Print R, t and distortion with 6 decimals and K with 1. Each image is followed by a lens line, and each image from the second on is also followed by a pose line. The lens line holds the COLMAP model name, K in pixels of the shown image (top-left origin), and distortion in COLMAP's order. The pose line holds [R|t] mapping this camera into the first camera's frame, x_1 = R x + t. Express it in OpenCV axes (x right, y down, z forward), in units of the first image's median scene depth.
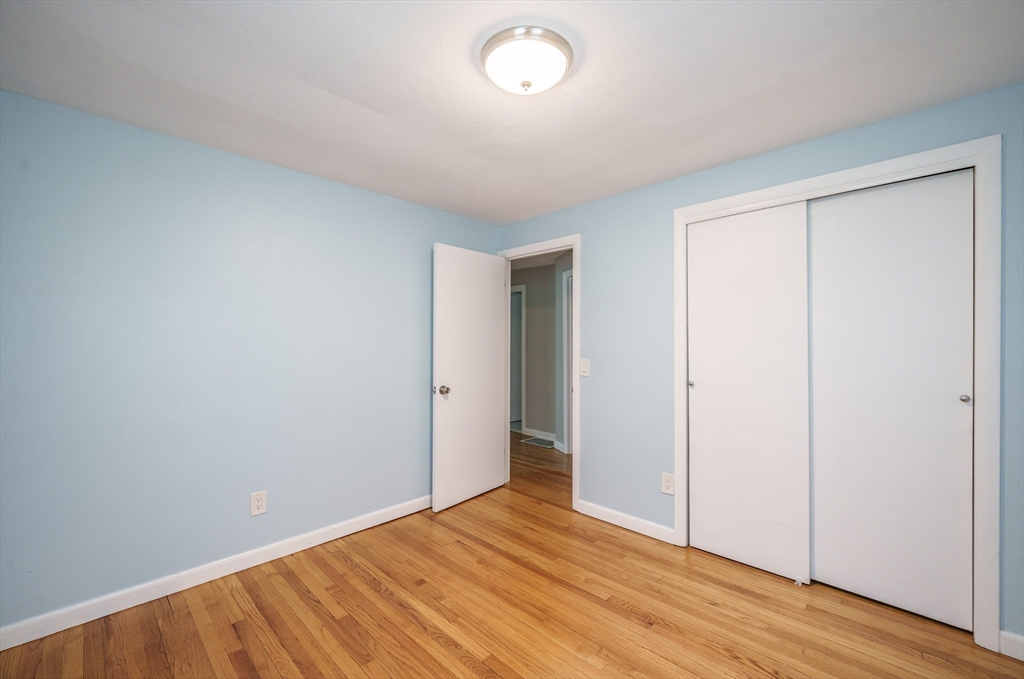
lens RADIAL K [[418.5, 0, 512.1], [0, 418.5, 333.8], [0, 0, 1]] dist [-0.000913, -0.000607]
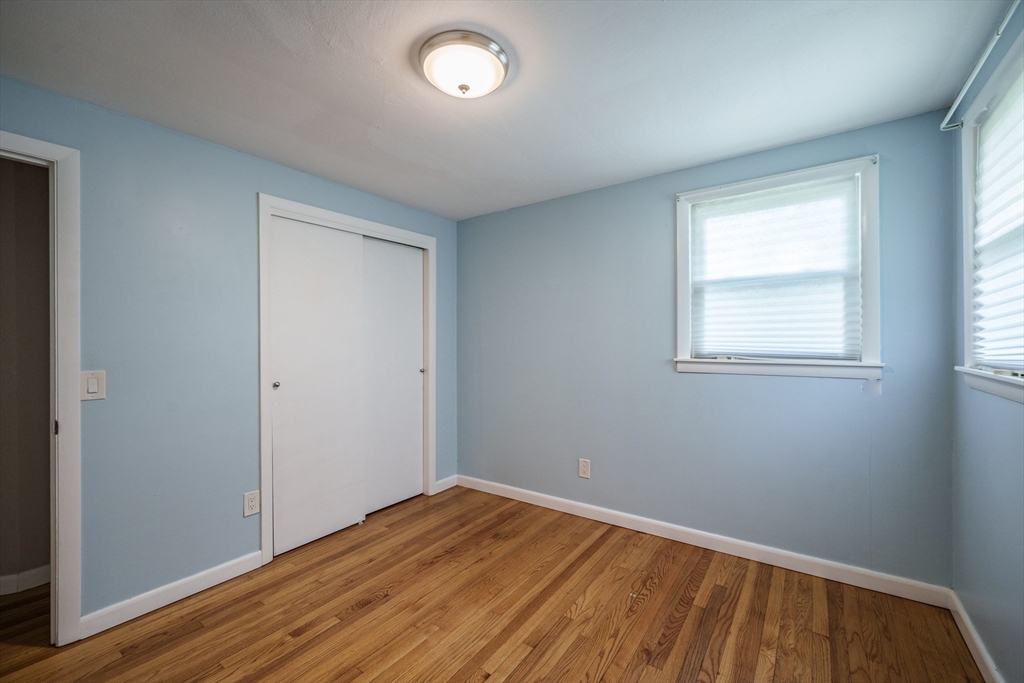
lens RADIAL K [[418.5, 0, 512.1], [0, 418.5, 335.8], [0, 0, 1]] dist [-0.000913, -0.000607]
pose [[-0.137529, 0.014688, 0.990389, -0.699513], [-0.010234, 0.999816, -0.016249, 0.021546], [-0.990445, -0.012370, -0.137353, 0.715382]]
